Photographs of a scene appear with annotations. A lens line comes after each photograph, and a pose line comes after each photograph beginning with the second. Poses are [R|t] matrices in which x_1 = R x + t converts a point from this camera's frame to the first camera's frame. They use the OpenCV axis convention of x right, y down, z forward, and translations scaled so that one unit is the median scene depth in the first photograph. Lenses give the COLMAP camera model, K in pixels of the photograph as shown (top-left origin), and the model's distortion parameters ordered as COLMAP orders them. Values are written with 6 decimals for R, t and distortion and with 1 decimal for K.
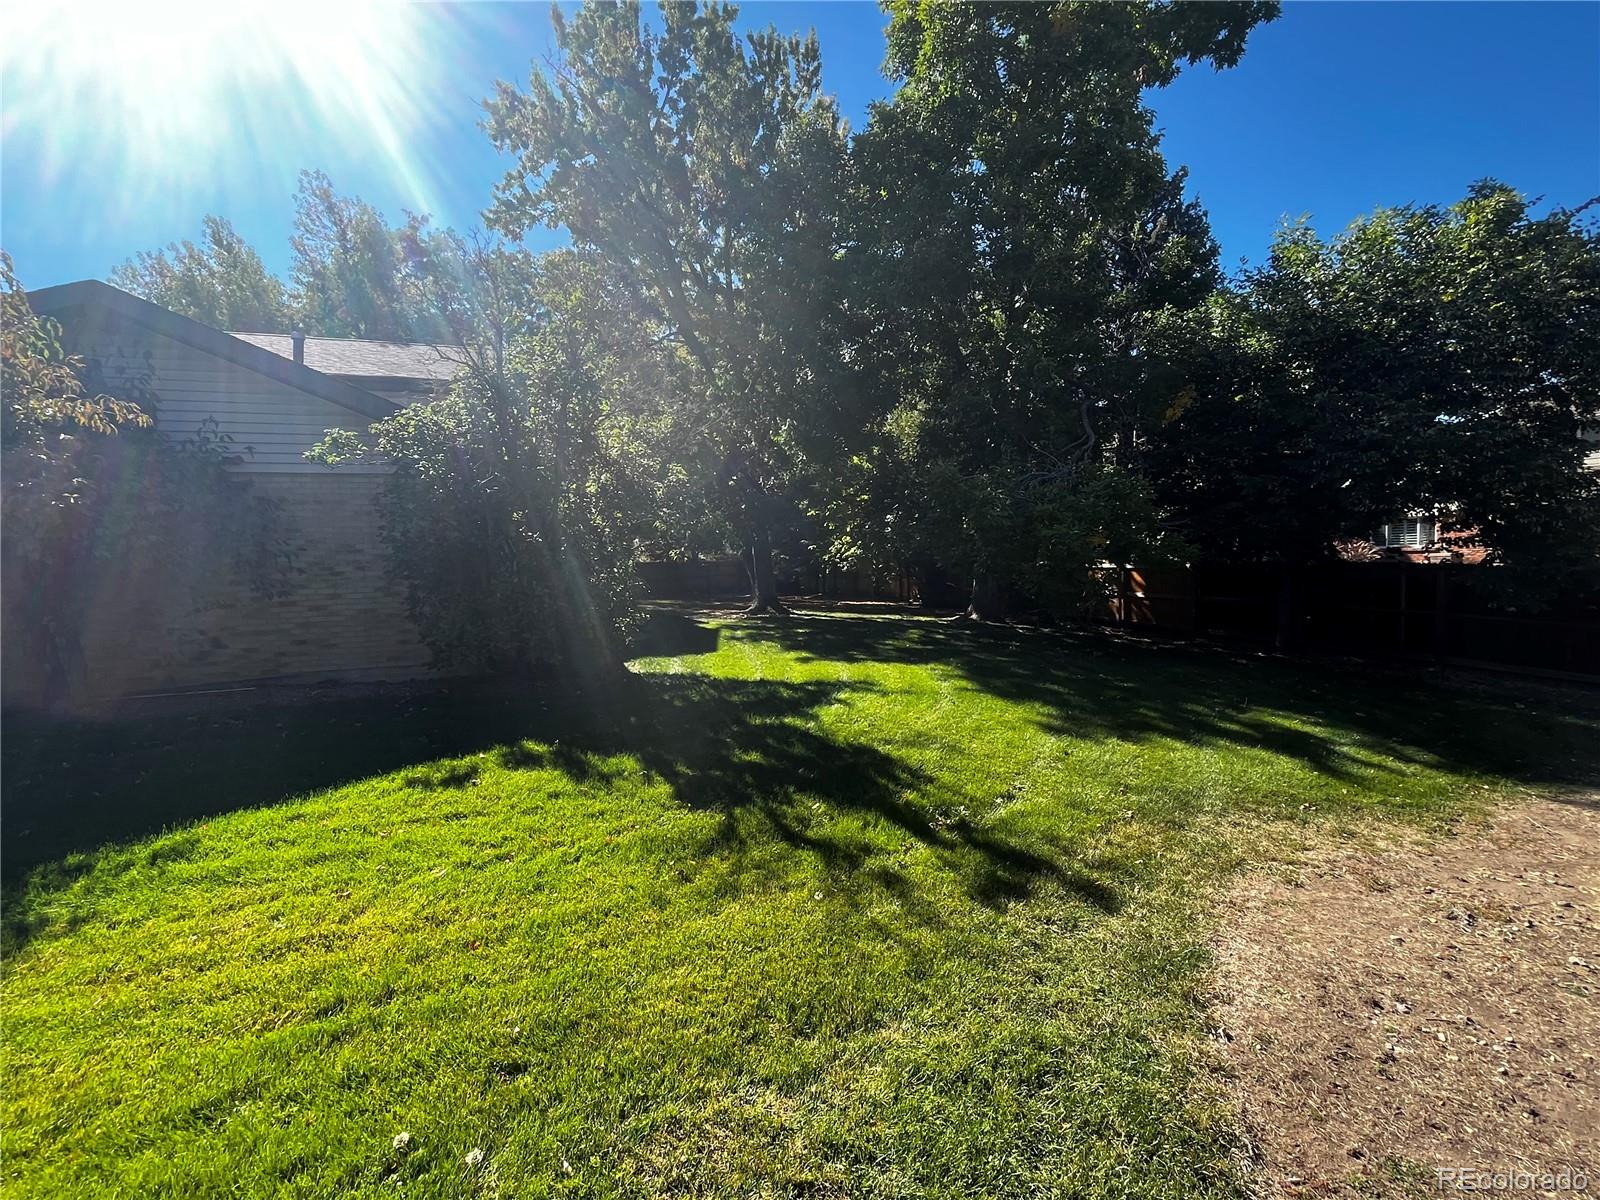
lens RADIAL K [[739.6, 0, 800.9], [0, 739.6, 595.6], [0, 0, 1]] dist [-0.000188, 0.000009]
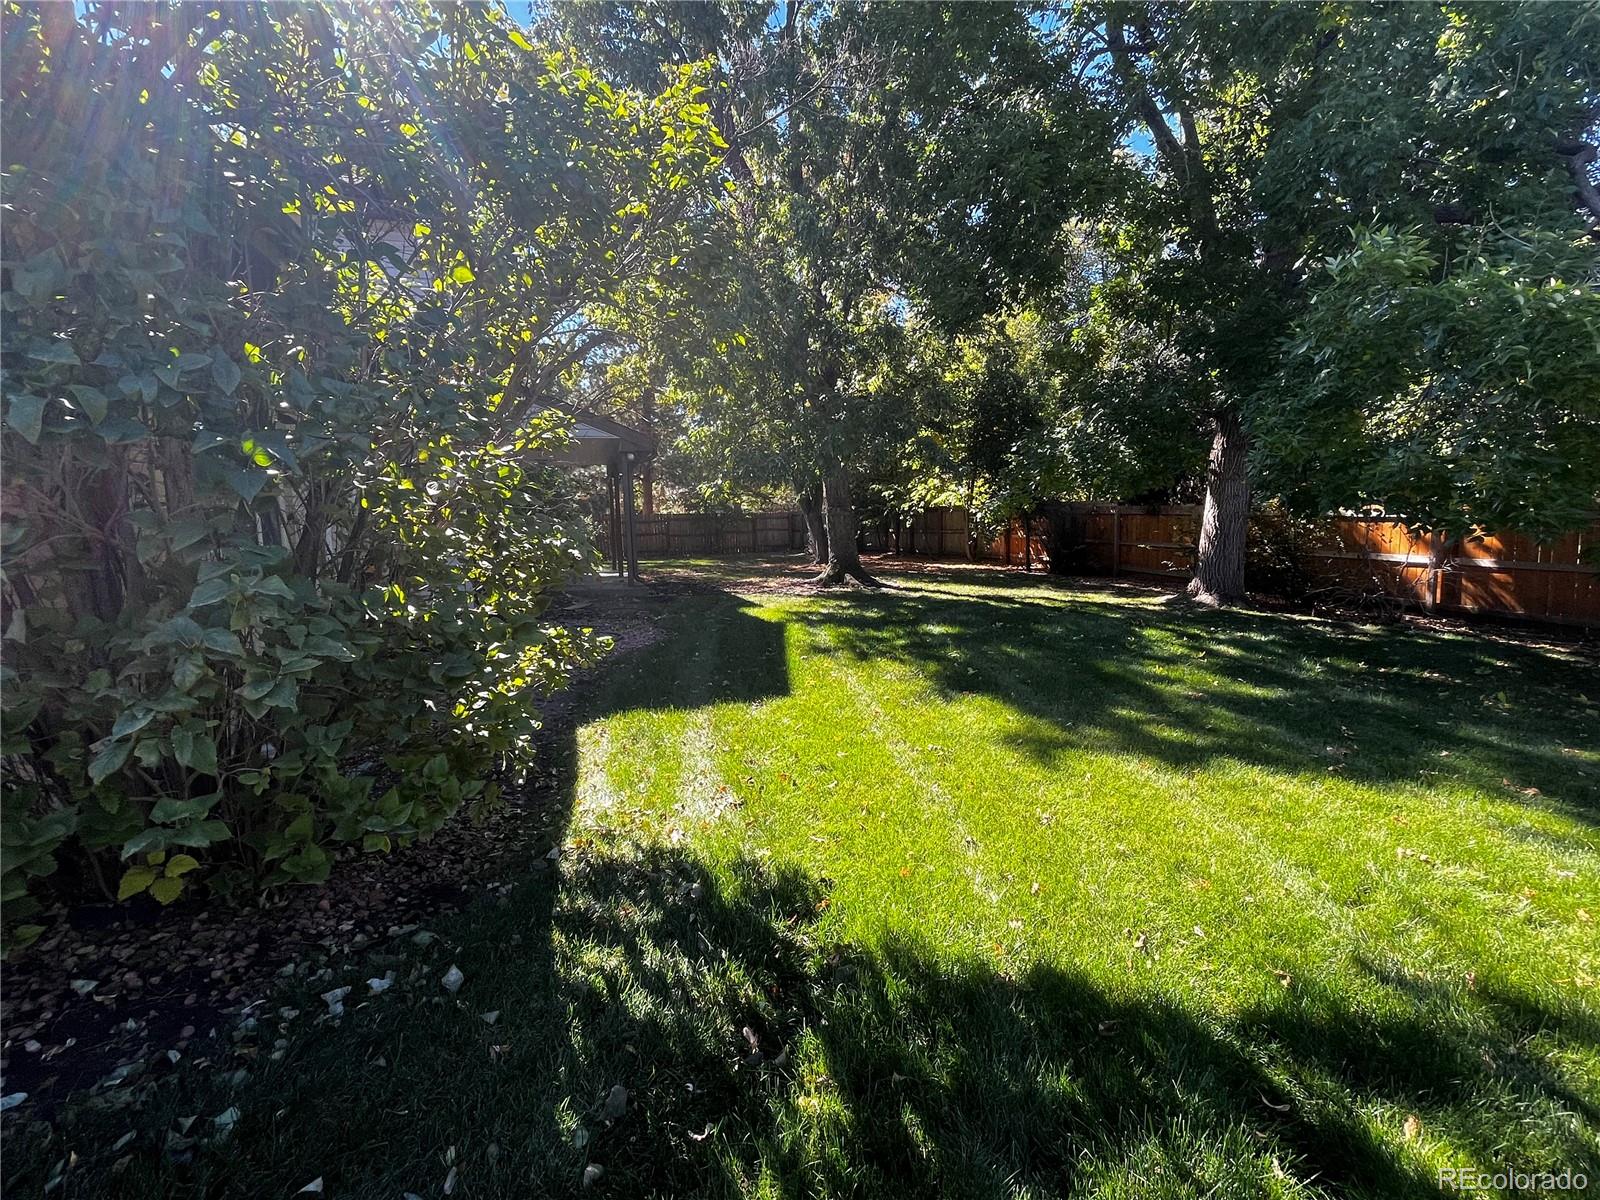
lens RADIAL K [[739.6, 0, 800.1], [0, 739.6, 601.4], [0, 0, 1]] dist [-0.000188, 0.000009]
pose [[0.998329, 0.011782, -0.056567, -0.056511], [-0.007983, 0.997726, 0.066920, -0.006112], [0.057227, -0.066357, 0.996154, 0.383910]]
